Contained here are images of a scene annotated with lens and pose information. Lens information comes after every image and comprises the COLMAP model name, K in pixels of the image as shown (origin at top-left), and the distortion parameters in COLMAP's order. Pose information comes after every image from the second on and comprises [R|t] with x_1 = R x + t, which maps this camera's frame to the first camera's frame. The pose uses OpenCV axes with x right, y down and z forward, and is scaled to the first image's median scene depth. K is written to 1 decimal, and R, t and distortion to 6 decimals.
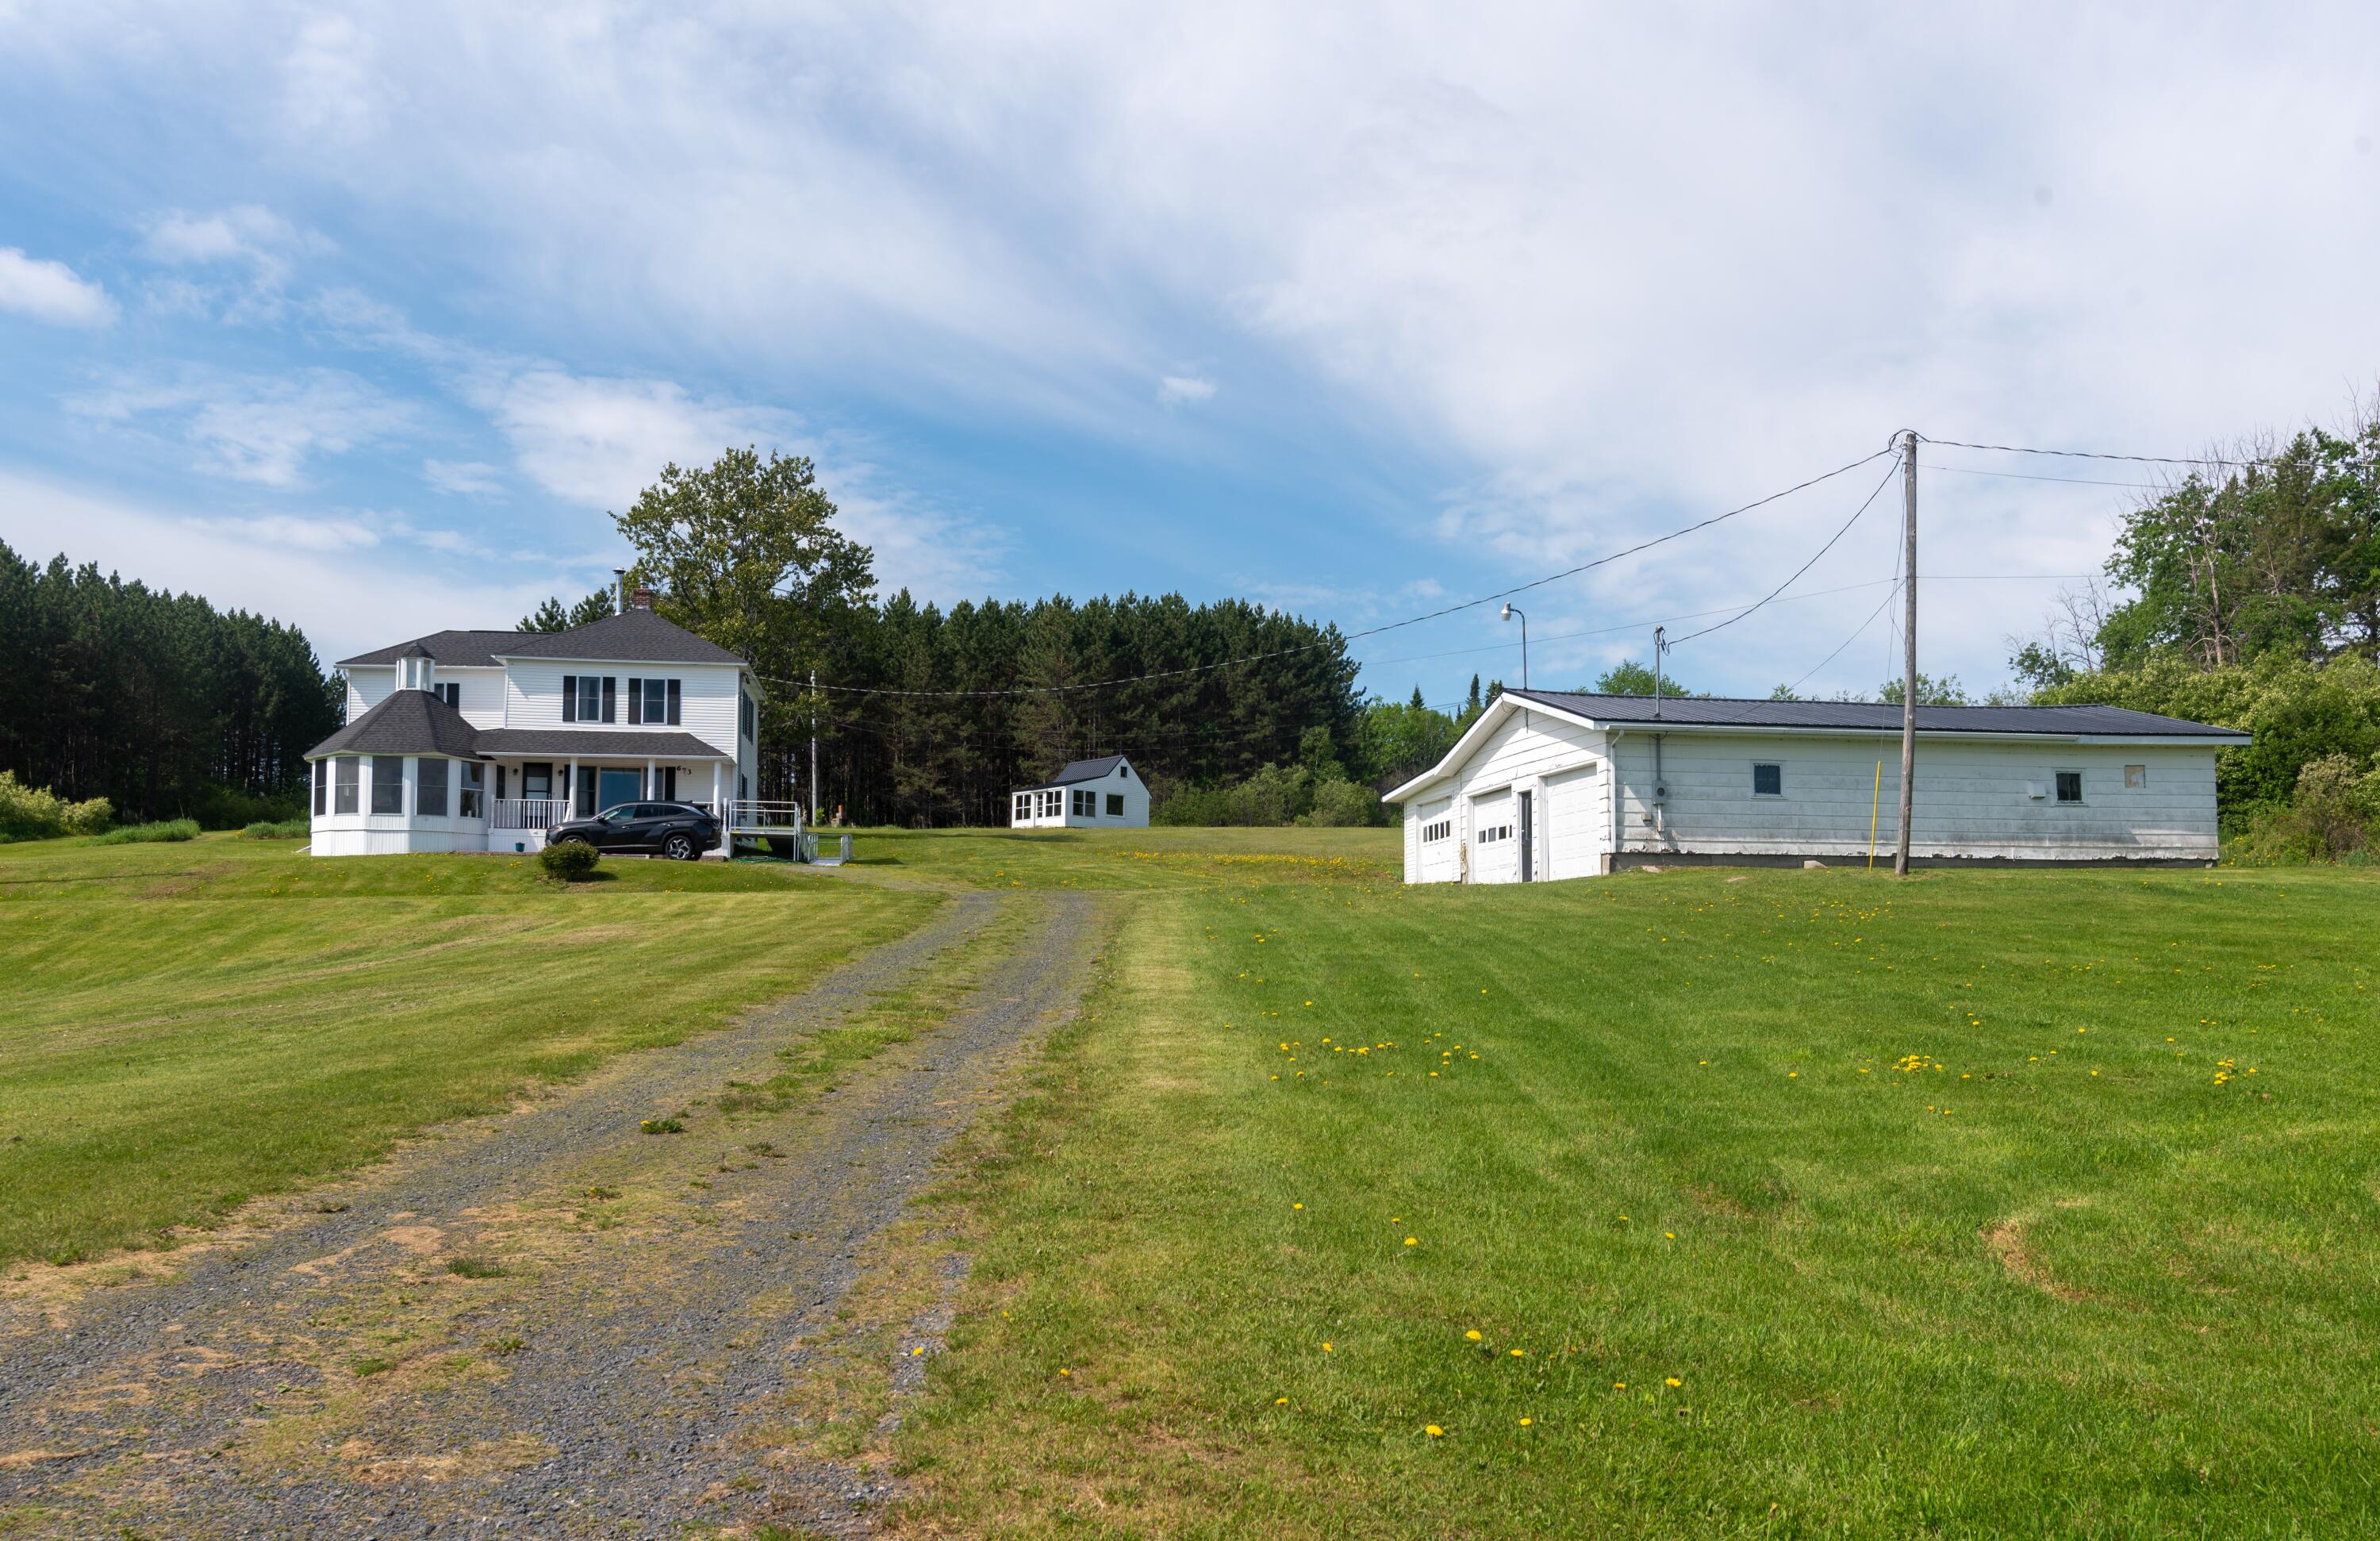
lens RADIAL K [[2081.3, 0, 1188.2], [0, 2081.3, 818.3], [0, 0, 1]] dist [-0.044075, -0.001860]
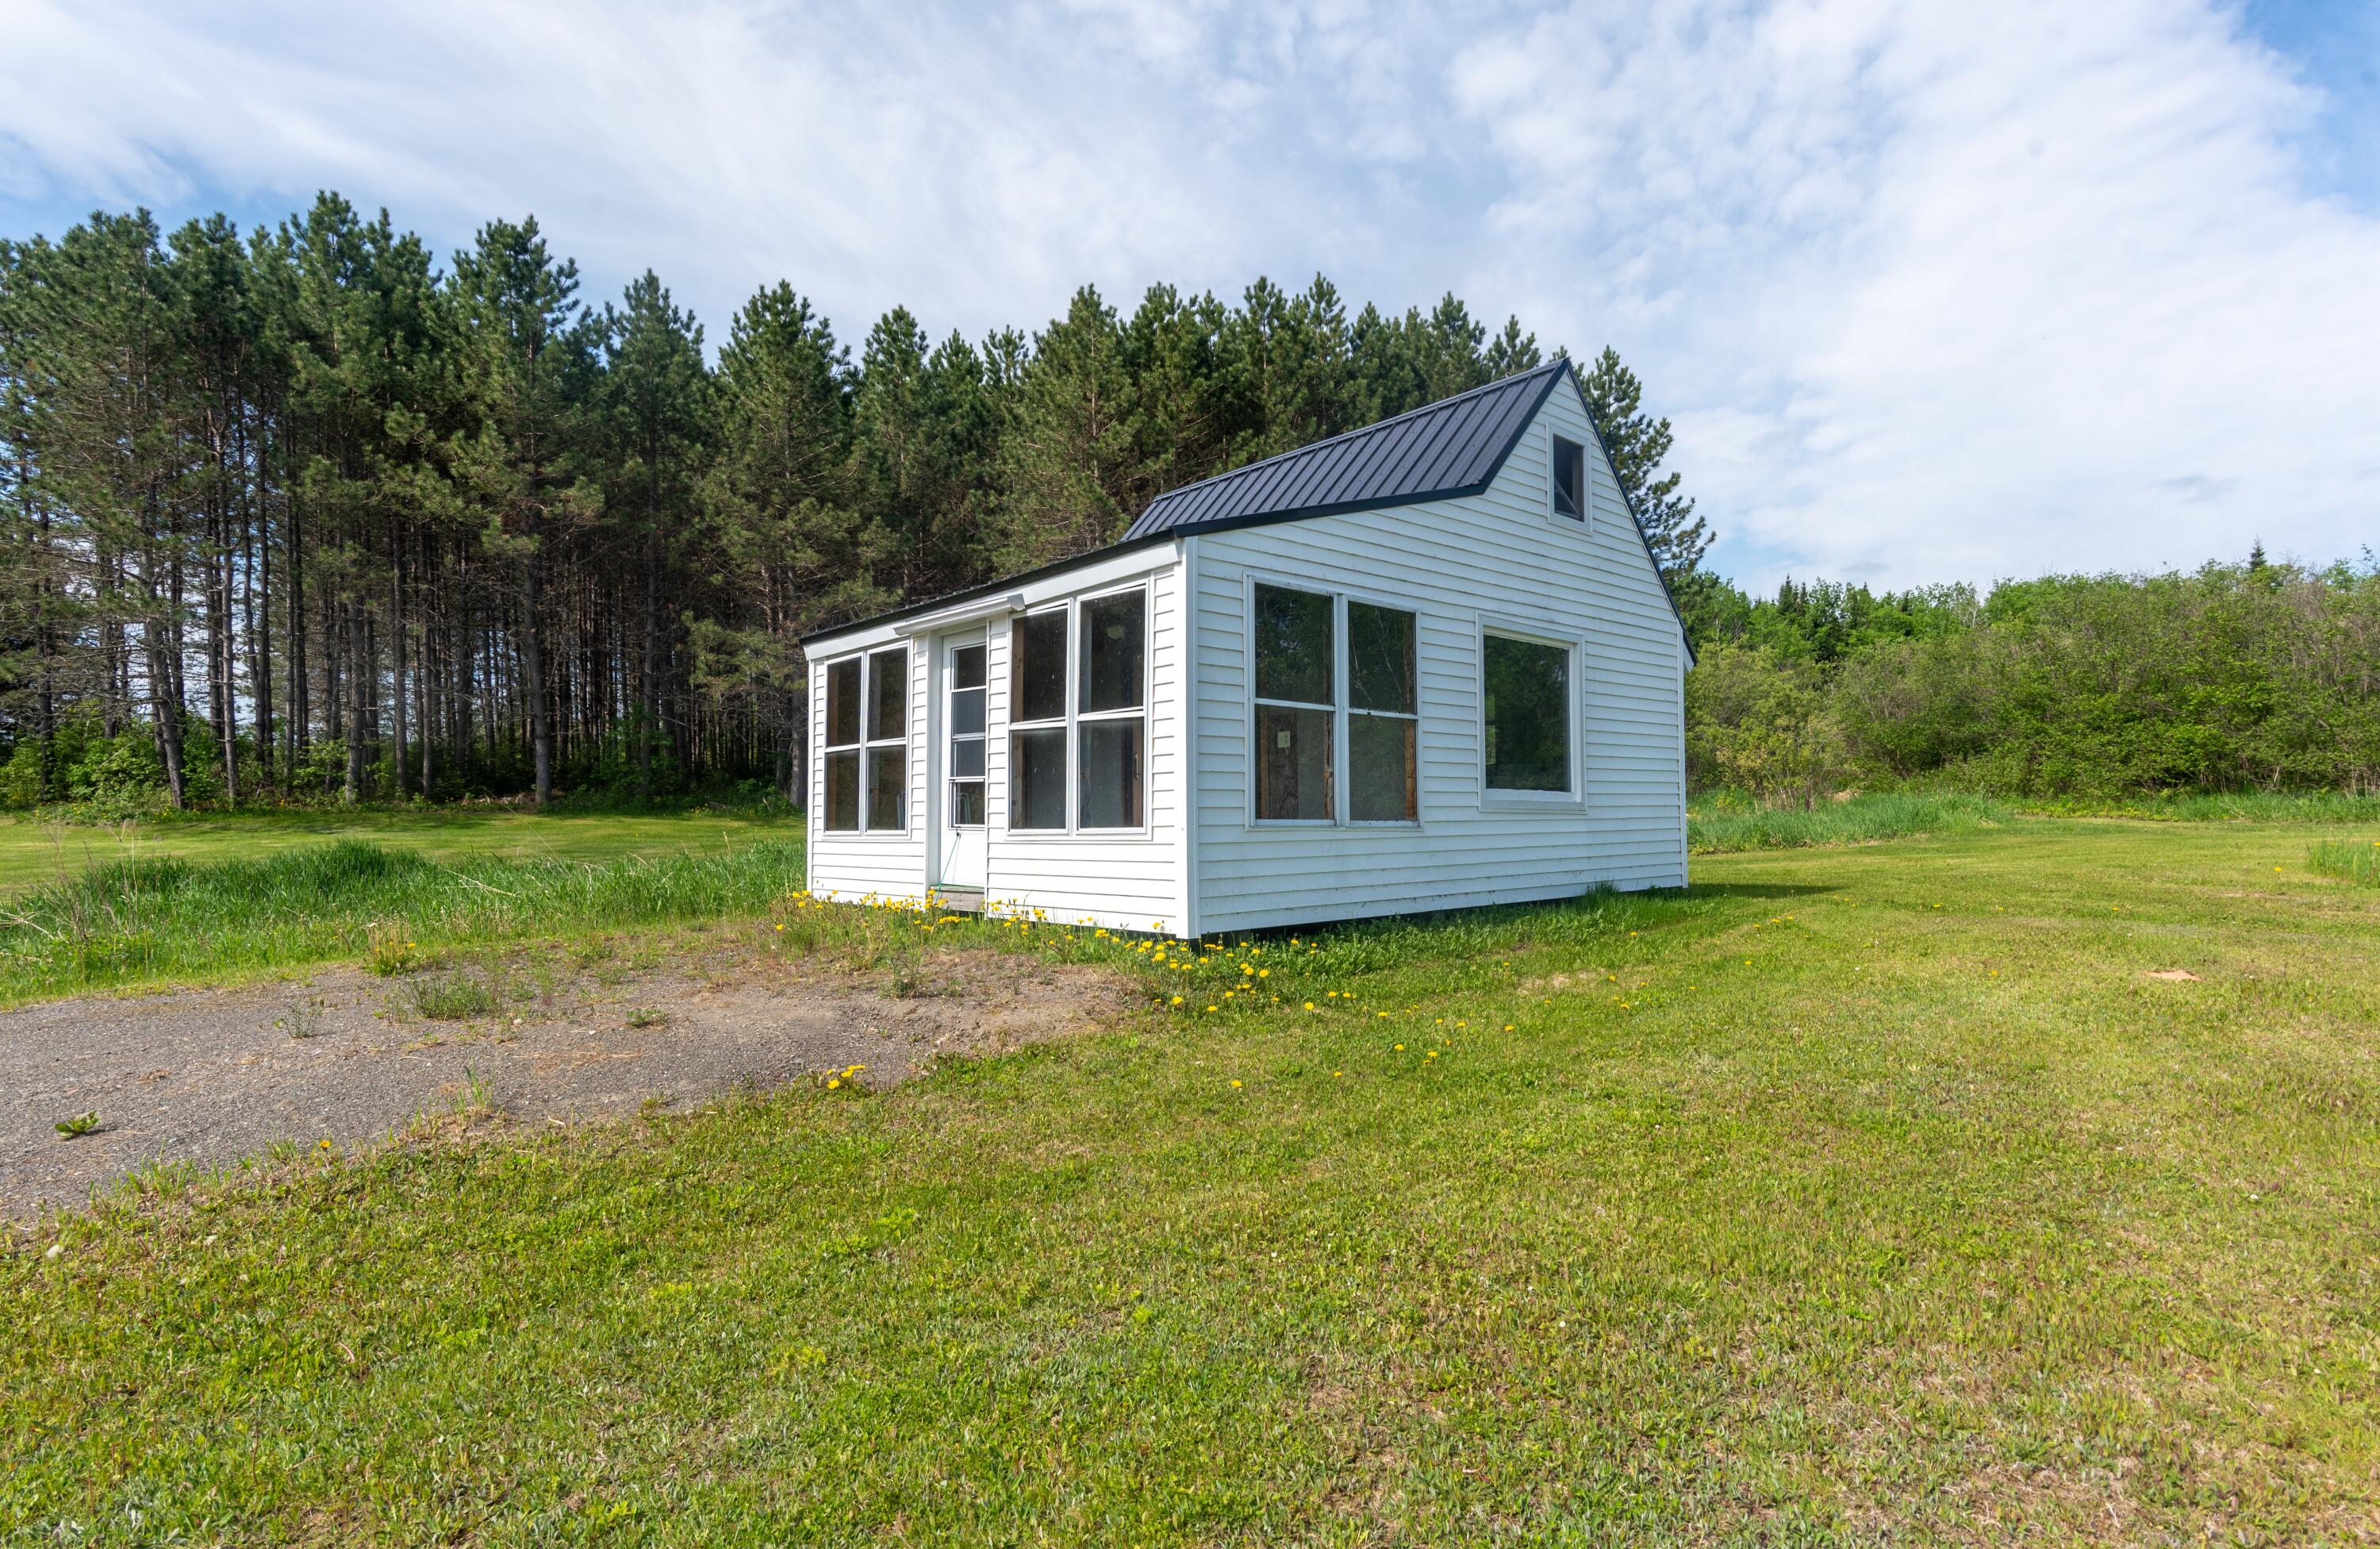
lens RADIAL K [[1174.0, 0, 1192.2], [0, 1174.0, 821.8], [0, 0, 1]] dist [-0.000189, -0.000115]
pose [[0.999484, -0.021535, 0.023817, -0.058492], [0.019287, 0.995675, 0.090878, -0.006791], [-0.025671, -0.090371, 0.995577, 0.914237]]
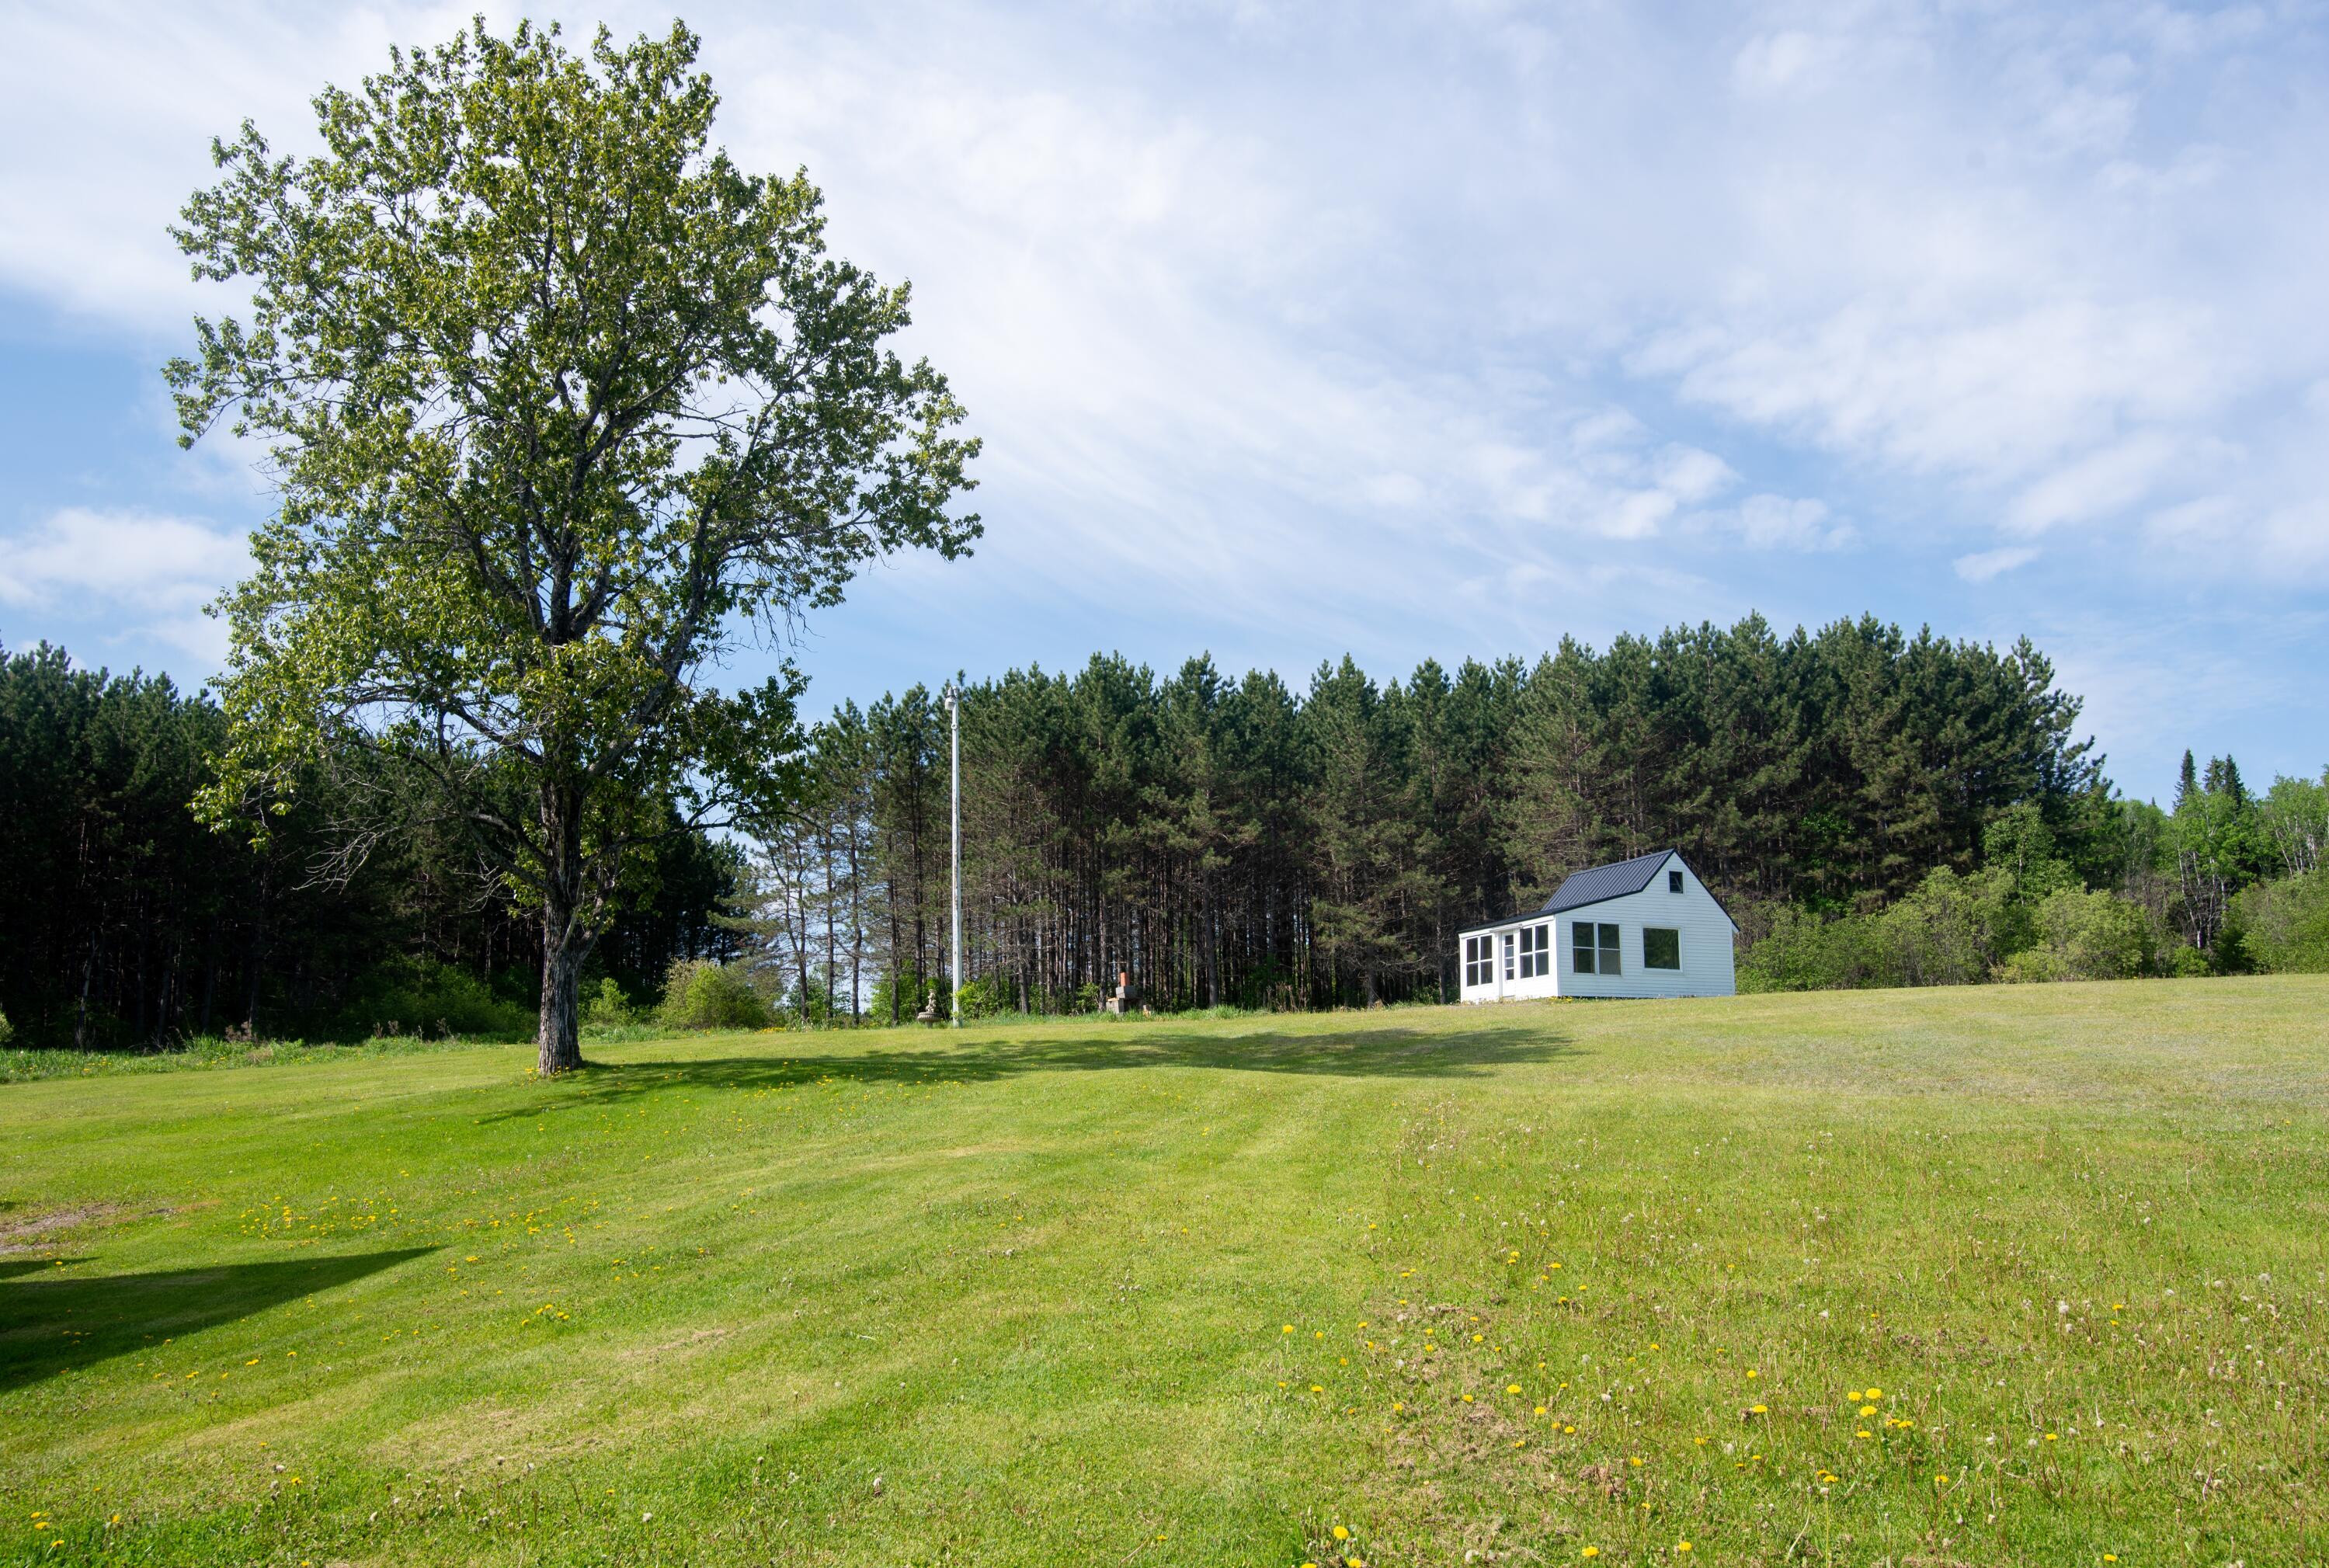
lens RADIAL K [[1790.7, 0, 1138.5], [0, 1790.7, 848.2], [0, 0, 1]] dist [0.000328, 0.000763]
pose [[0.943138, -0.063649, -0.326250, -0.011672], [0.040544, 0.996195, -0.077145, -0.002307], [0.329919, 0.059531, 0.942130, 0.545425]]
